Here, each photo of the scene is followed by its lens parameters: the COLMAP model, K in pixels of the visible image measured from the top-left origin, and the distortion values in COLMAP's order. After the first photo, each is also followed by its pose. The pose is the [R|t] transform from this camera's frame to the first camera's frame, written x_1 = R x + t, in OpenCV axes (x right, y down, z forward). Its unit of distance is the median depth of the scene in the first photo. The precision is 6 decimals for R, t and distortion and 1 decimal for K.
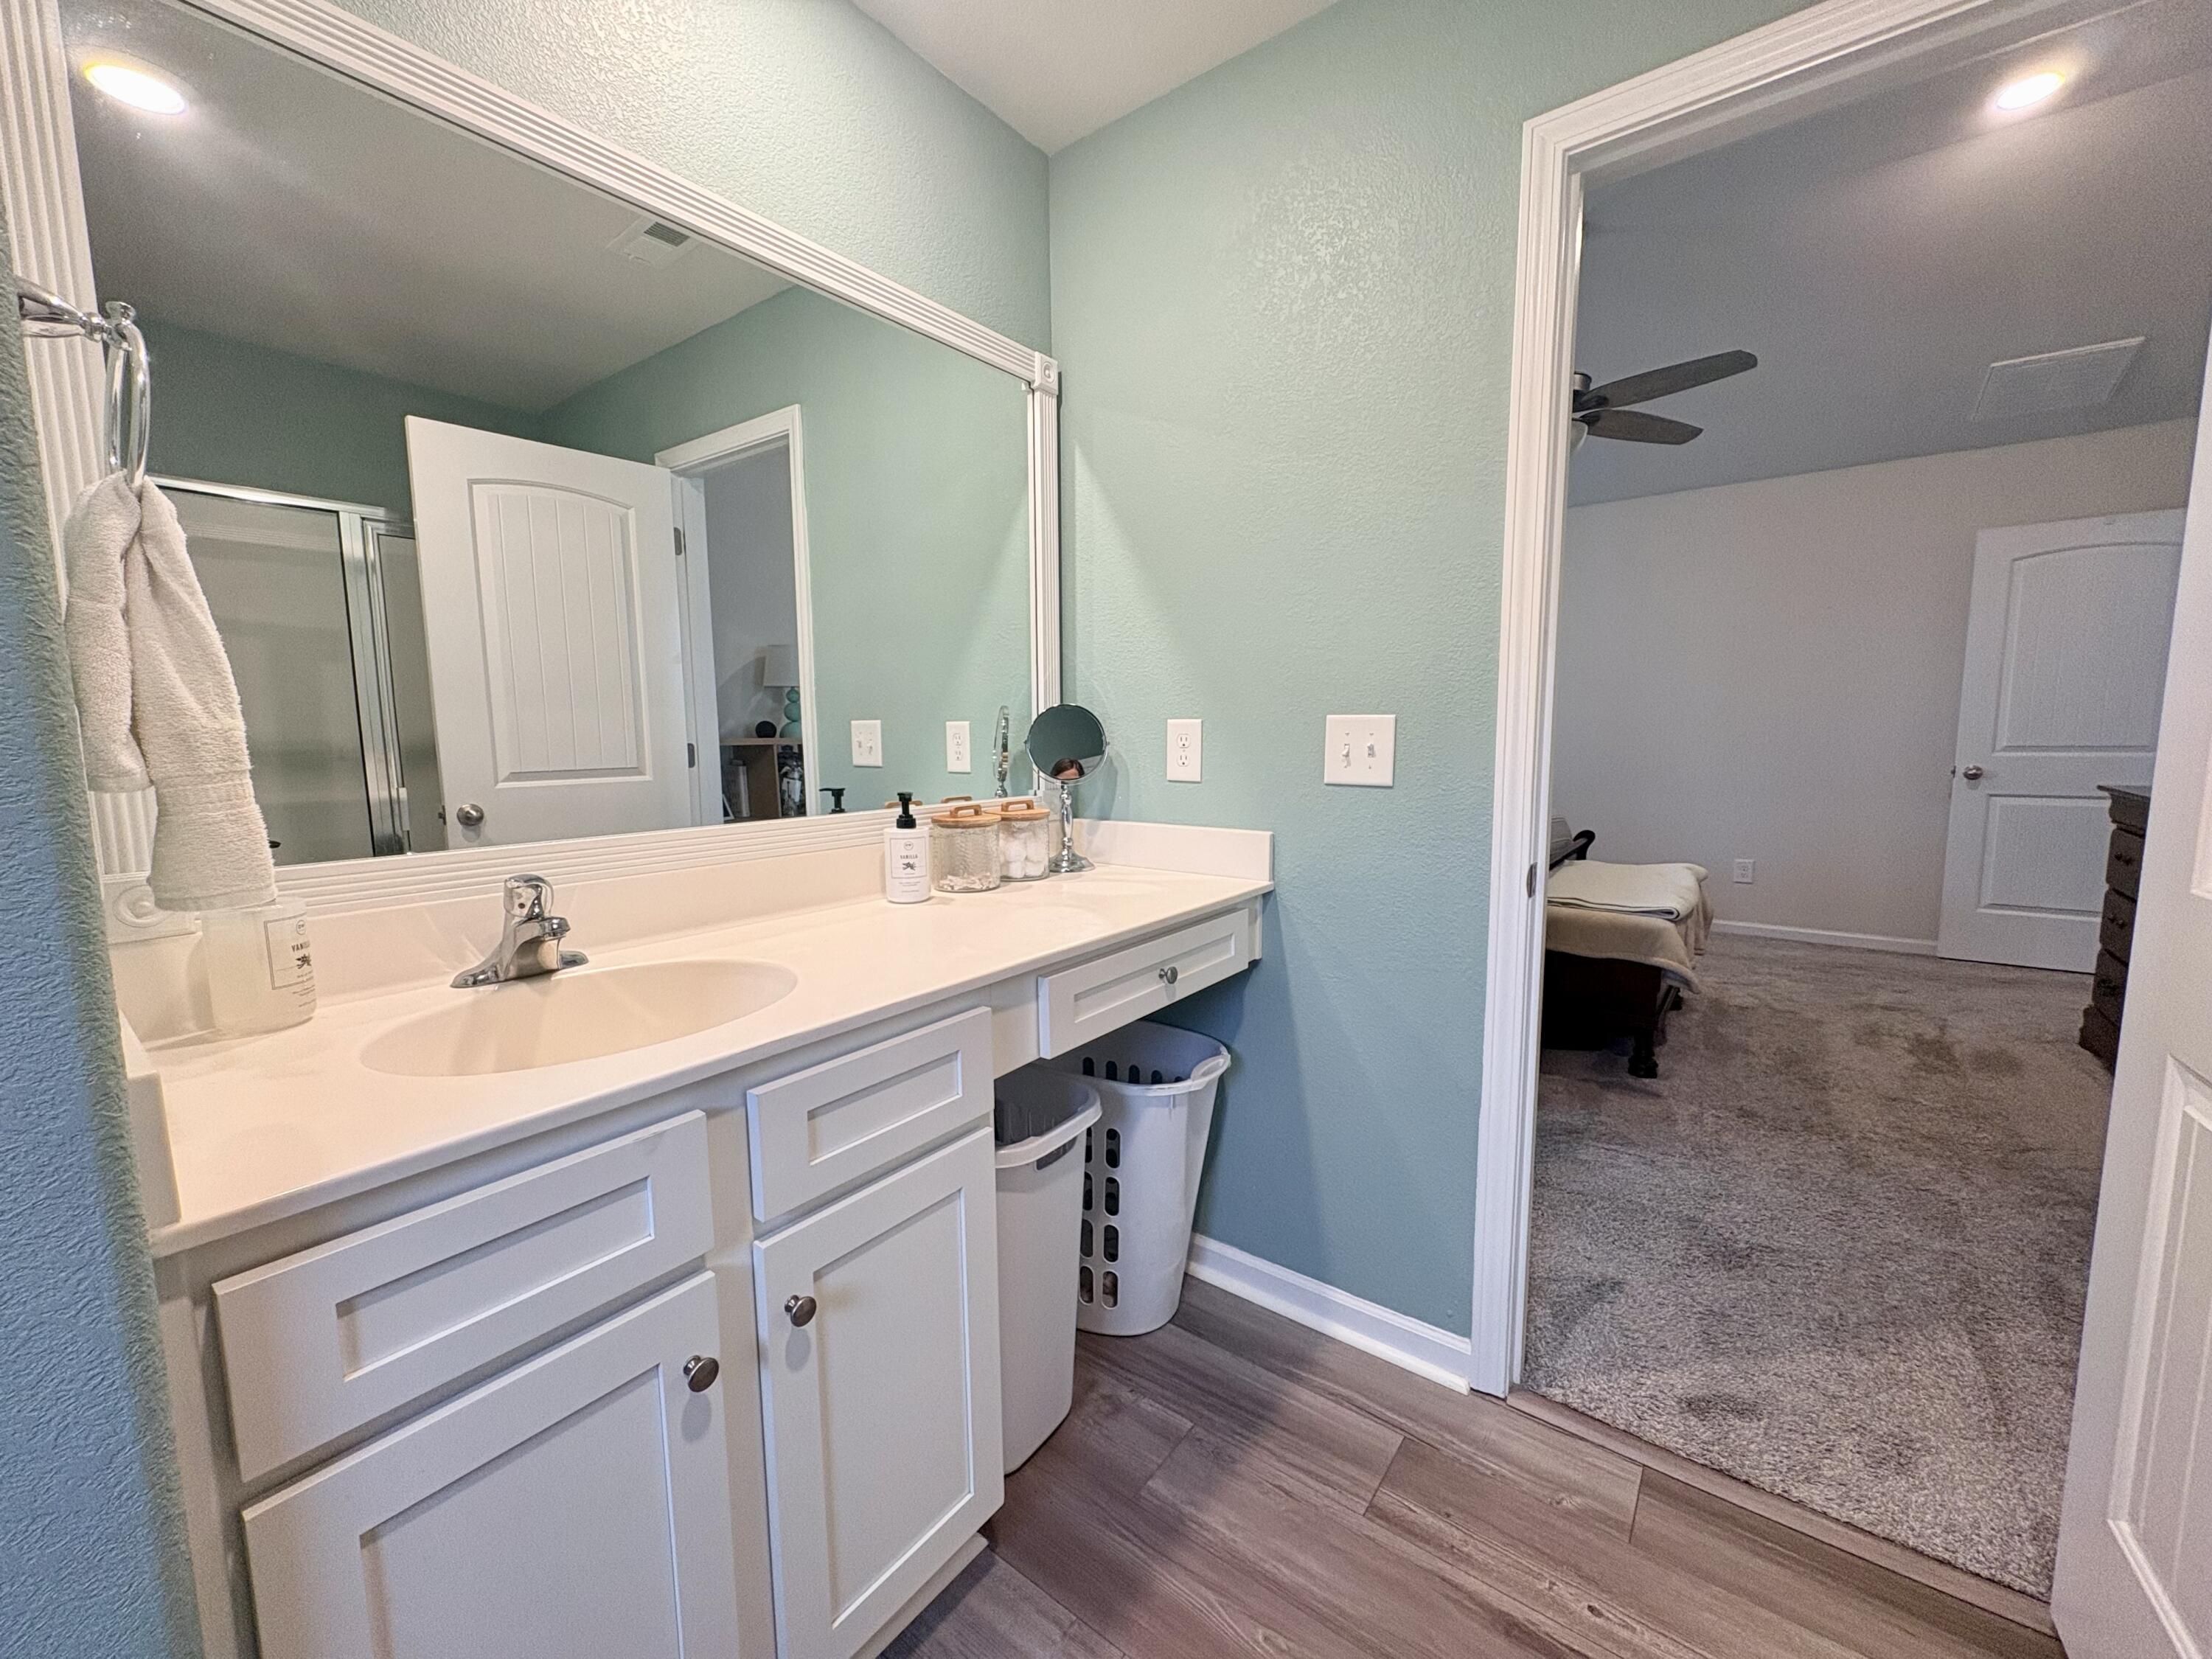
lens RADIAL K [[880.1, 0, 1109.3], [0, 880.1, 829.7], [0, 0, 1]] dist [-0.000404, 0.000567]
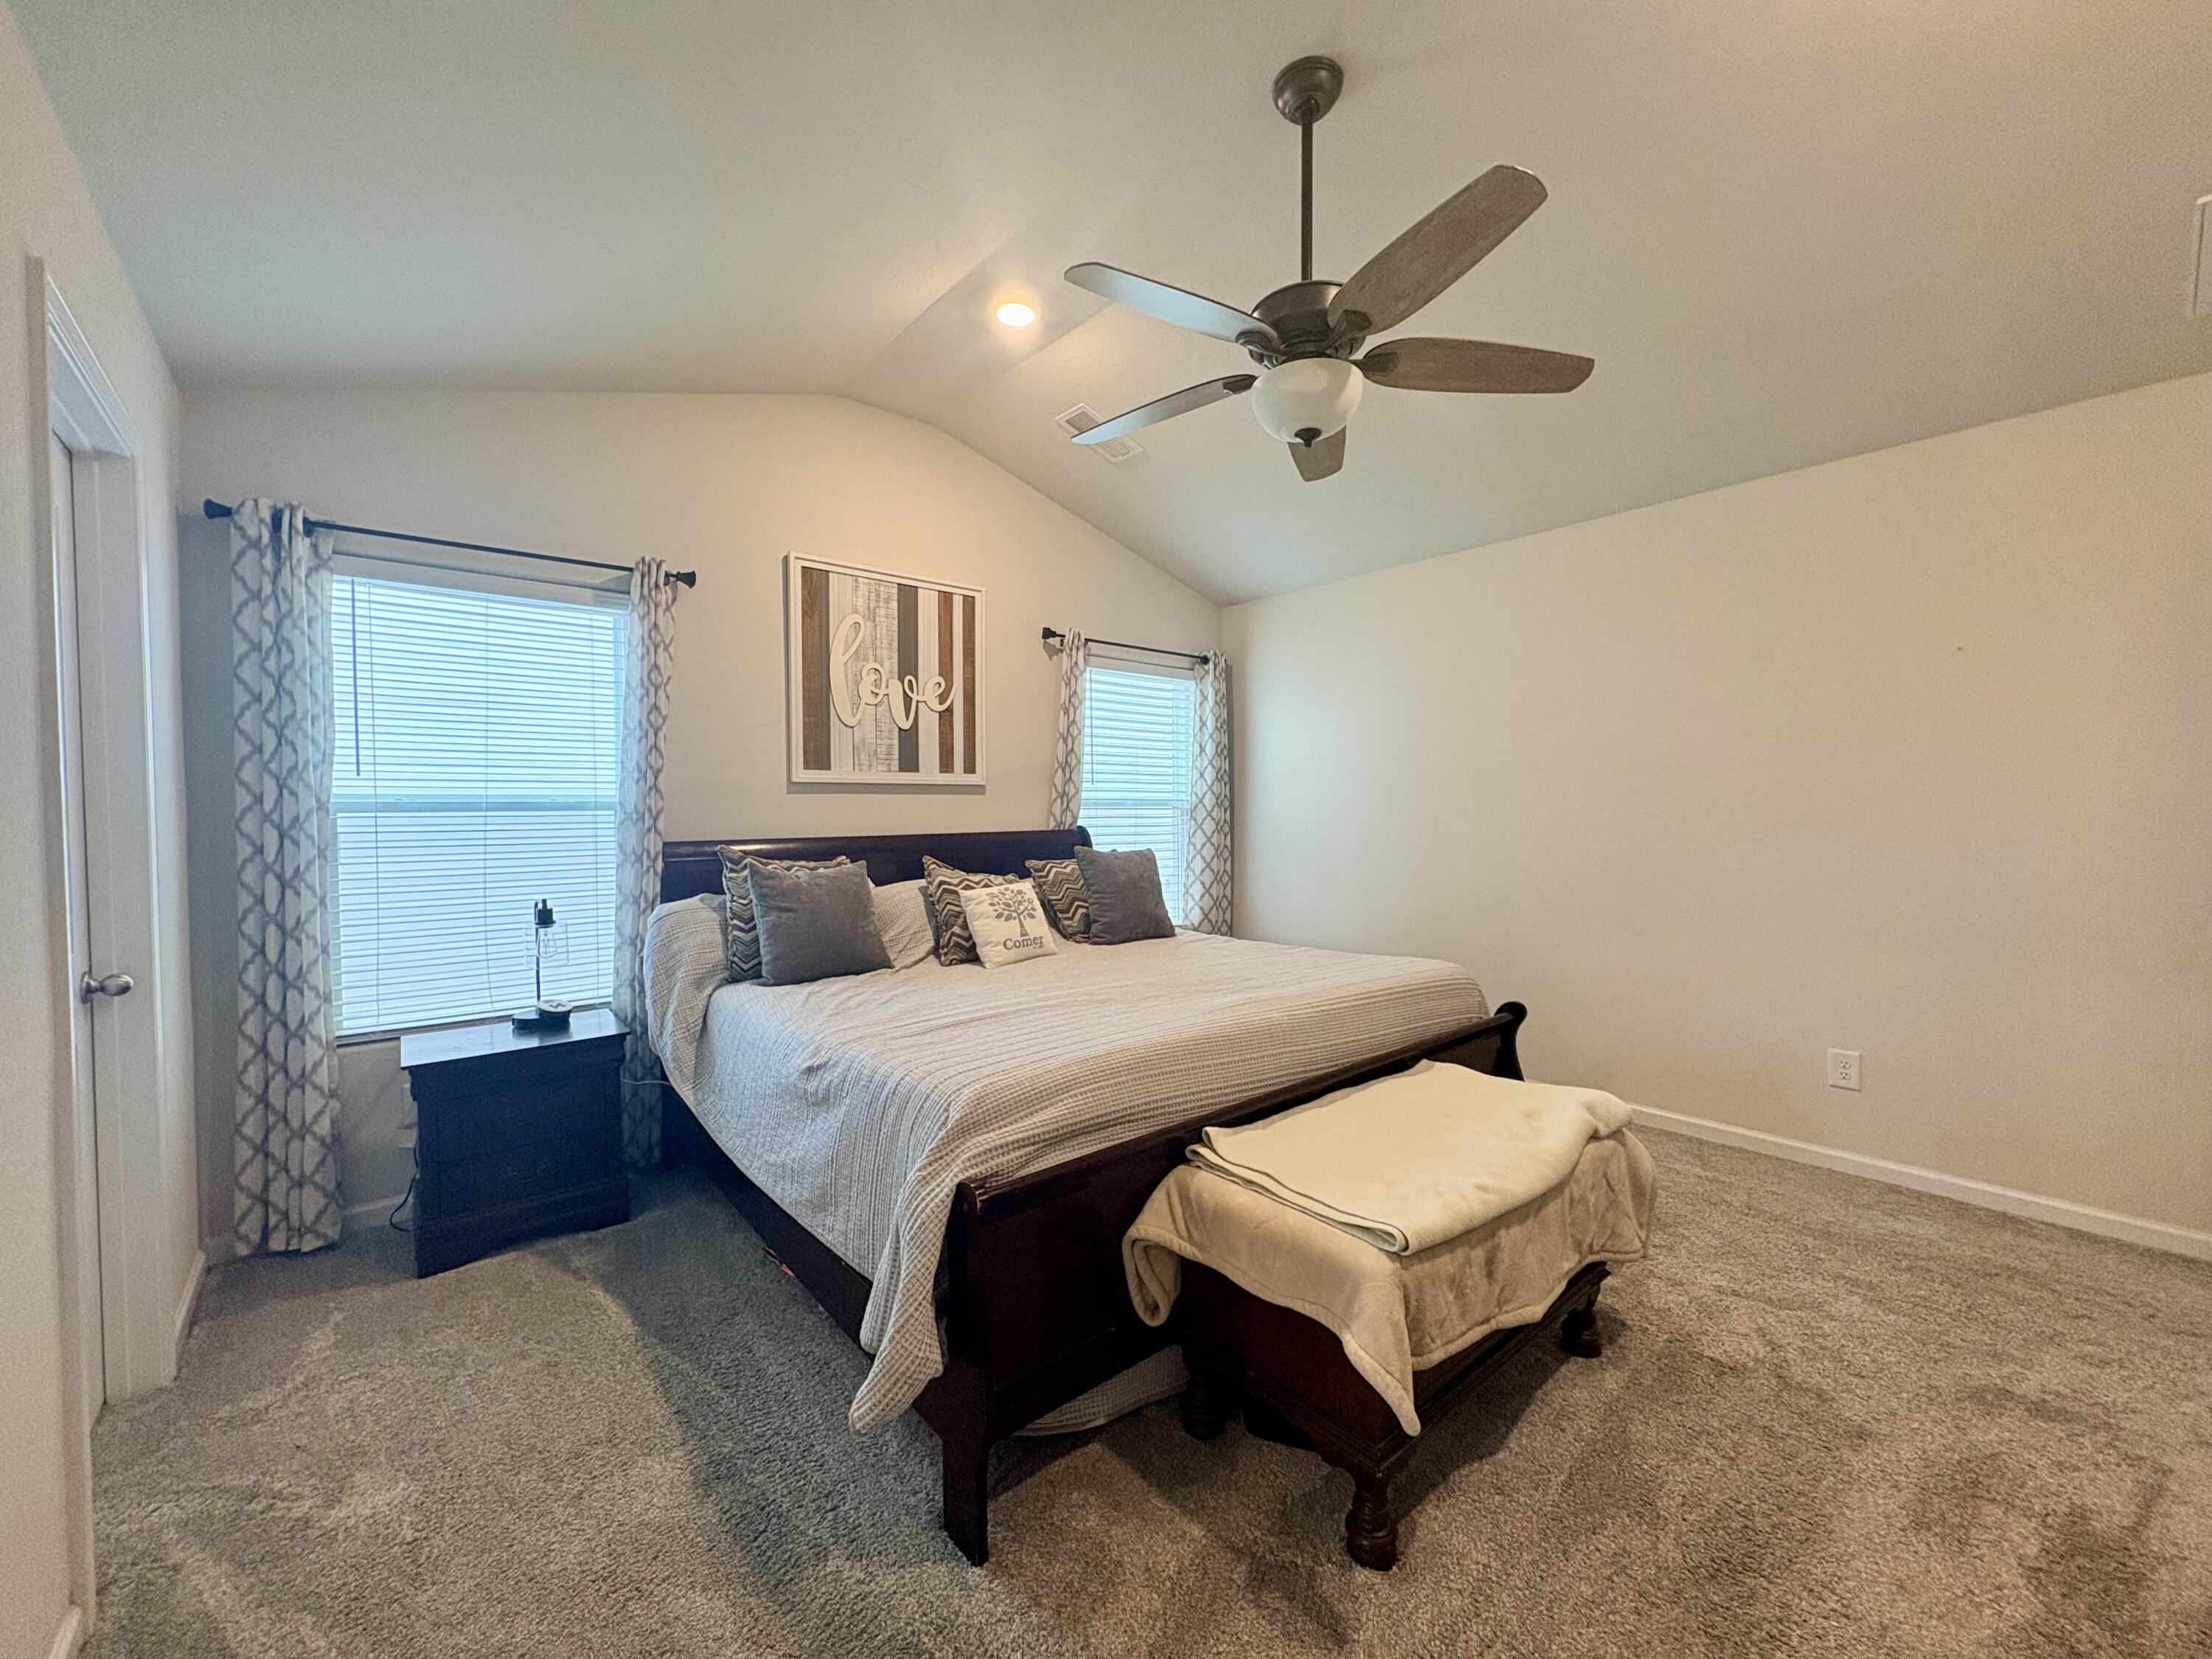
lens RADIAL K [[880.1, 0, 1104.0], [0, 880.1, 836.3], [0, 0, 1]] dist [-0.000404, 0.000567]
pose [[0.976687, 0.008217, -0.214509, 0.984503], [-0.026530, 0.996227, -0.082631, -0.149551], [0.213021, 0.086395, 0.973220, 0.770453]]
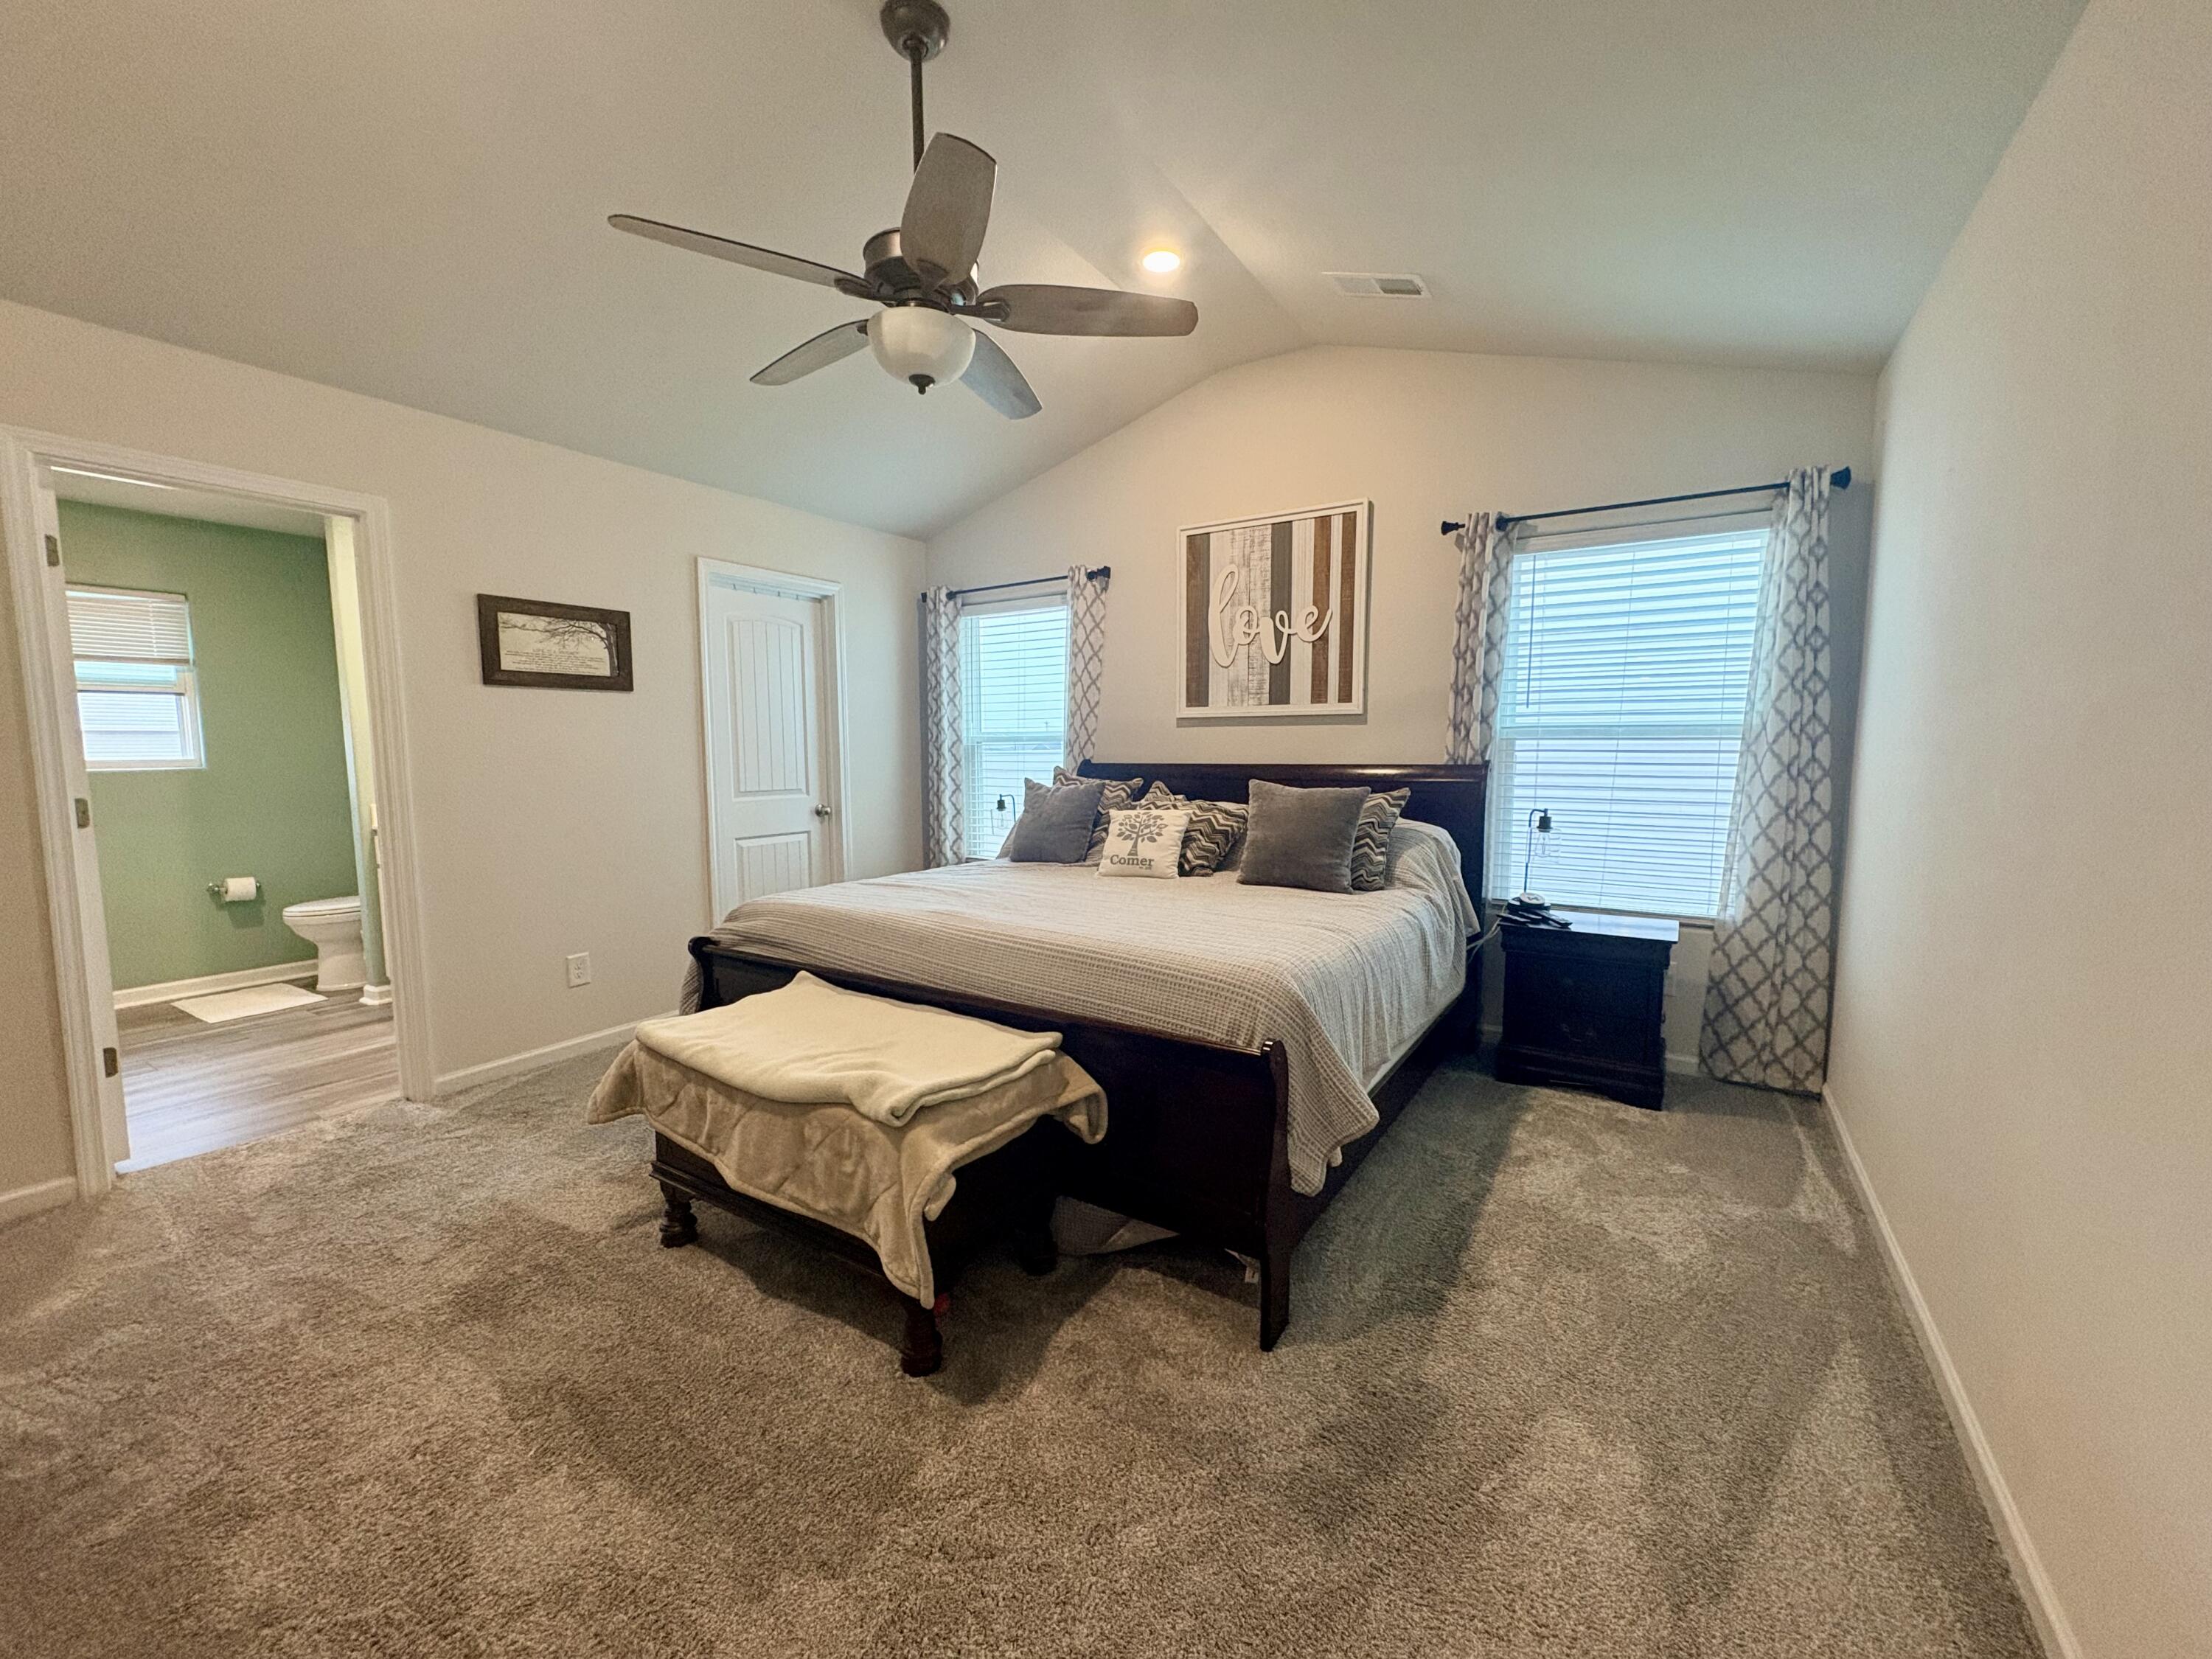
lens RADIAL K [[880.1, 0, 1100.5], [0, 880.1, 832.5], [0, 0, 1]] dist [-0.000404, 0.000567]
pose [[0.083348, 0.106423, -0.990822, 2.371638], [-0.113988, 0.988773, 0.096614, -0.321919], [0.989980, 0.104889, 0.094543, 2.200755]]
